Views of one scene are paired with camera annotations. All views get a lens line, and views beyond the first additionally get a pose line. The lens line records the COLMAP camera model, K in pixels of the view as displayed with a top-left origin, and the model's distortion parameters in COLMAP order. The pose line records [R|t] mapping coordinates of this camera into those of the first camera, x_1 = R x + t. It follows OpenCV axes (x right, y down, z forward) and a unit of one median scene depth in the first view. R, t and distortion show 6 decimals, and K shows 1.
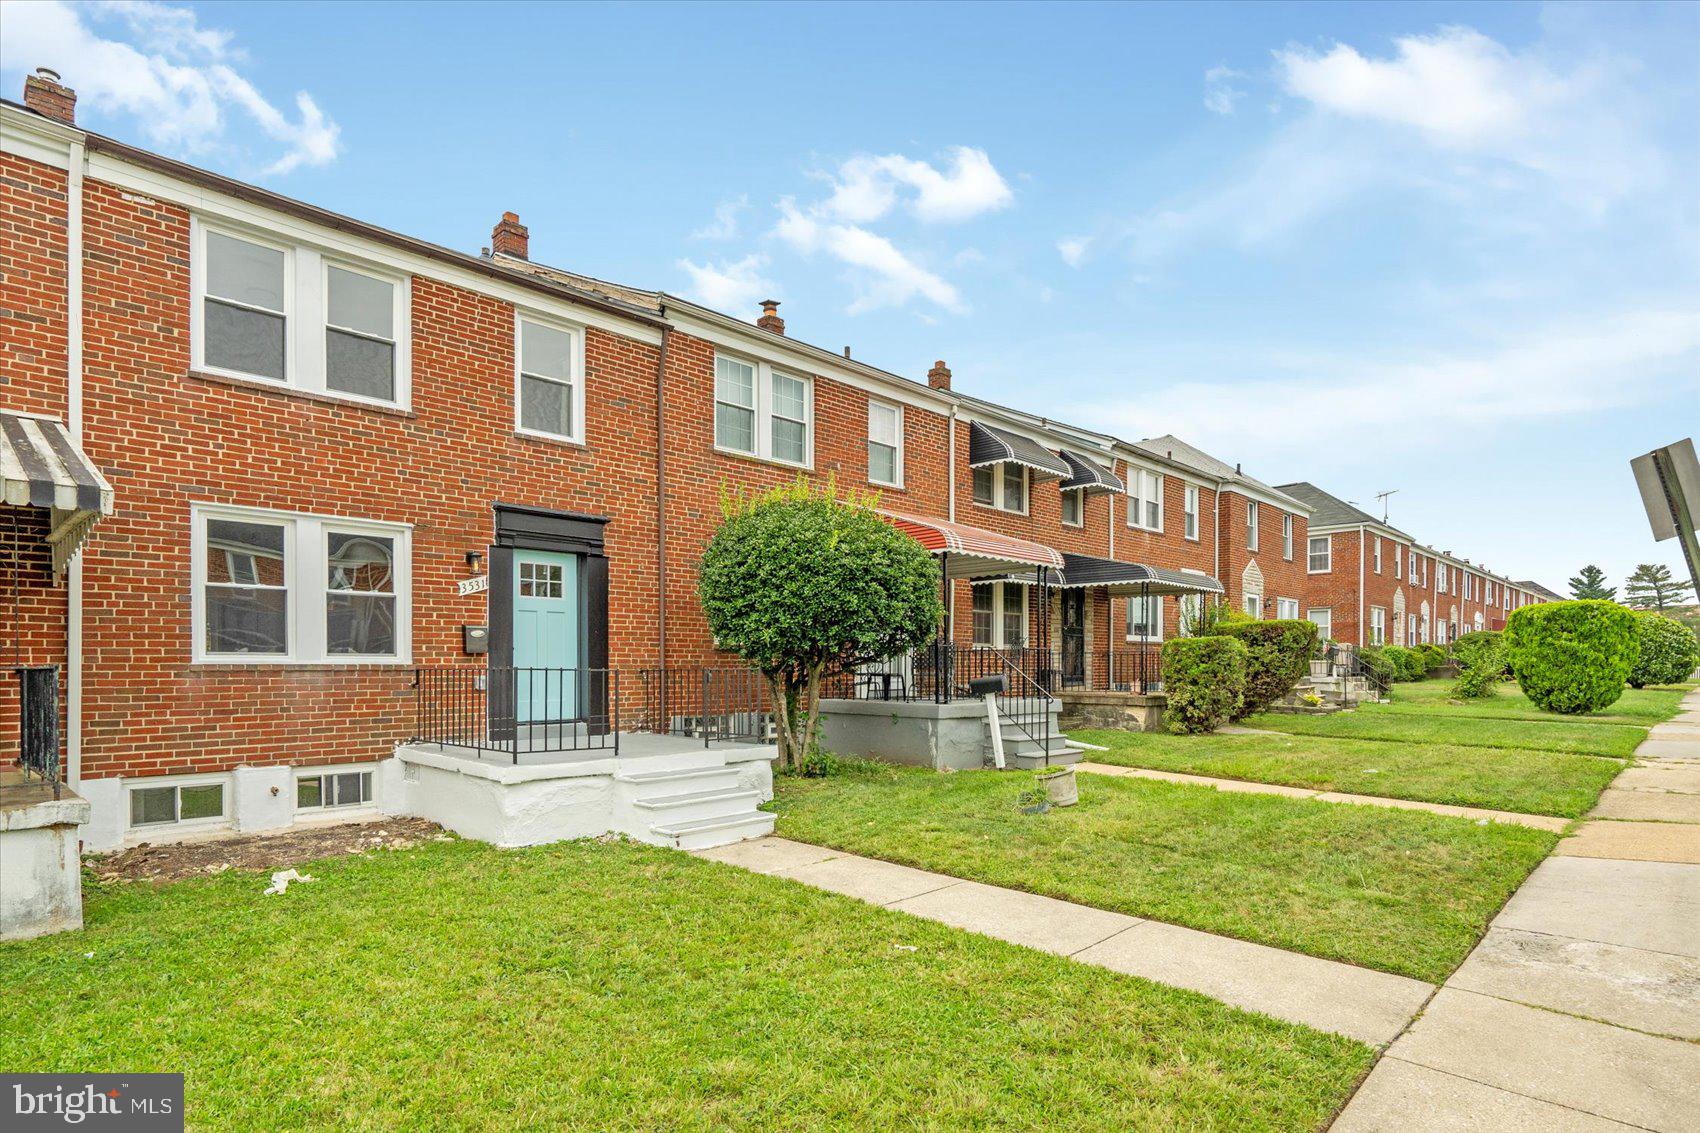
lens RADIAL K [[881.9, 0, 850.2], [0, 881.9, 665.1], [0, 0, 1]] dist [0.000770, 0.000554]
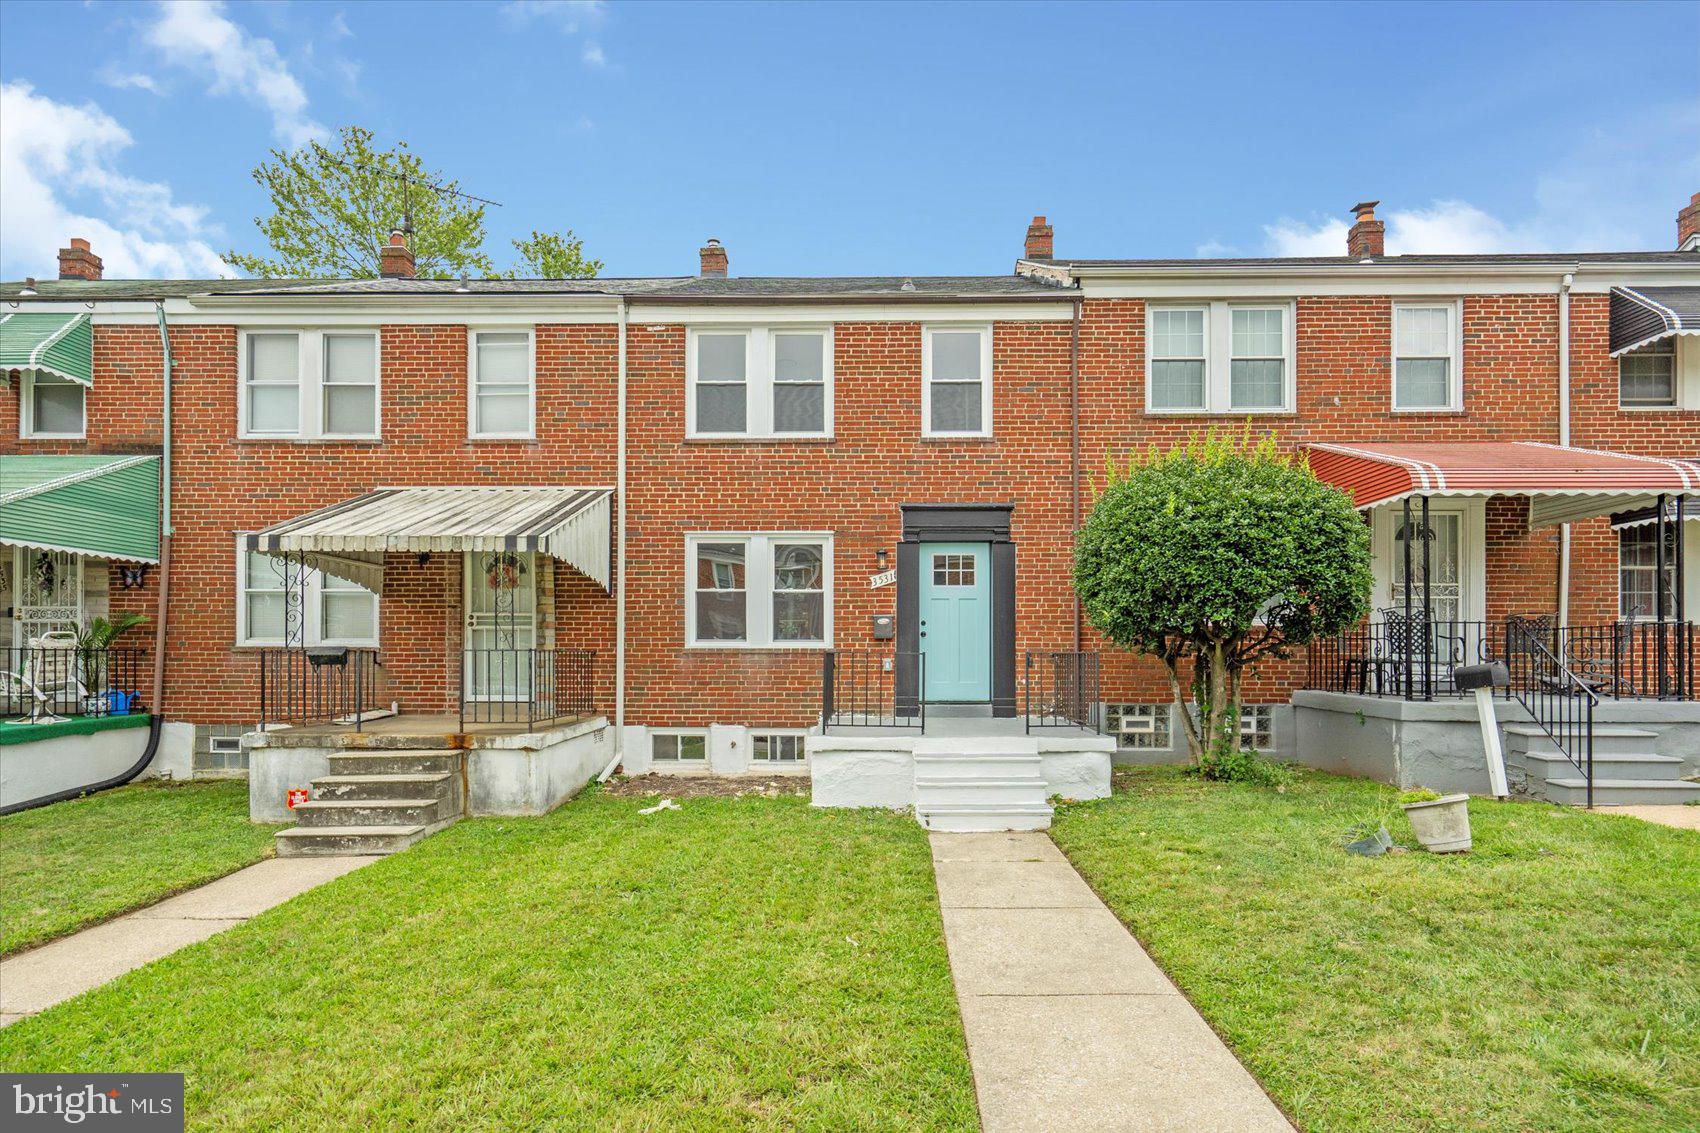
lens RADIAL K [[911.0, 0, 851.2], [0, 911.0, 641.1], [0, 0, 1]] dist [0.003159, 0.001717]
pose [[0.693666, -0.007190, -0.720261, 0.406810], [-0.000006, 0.999950, -0.009988, 0.001674], [0.720296, 0.006933, 0.693632, 0.160967]]
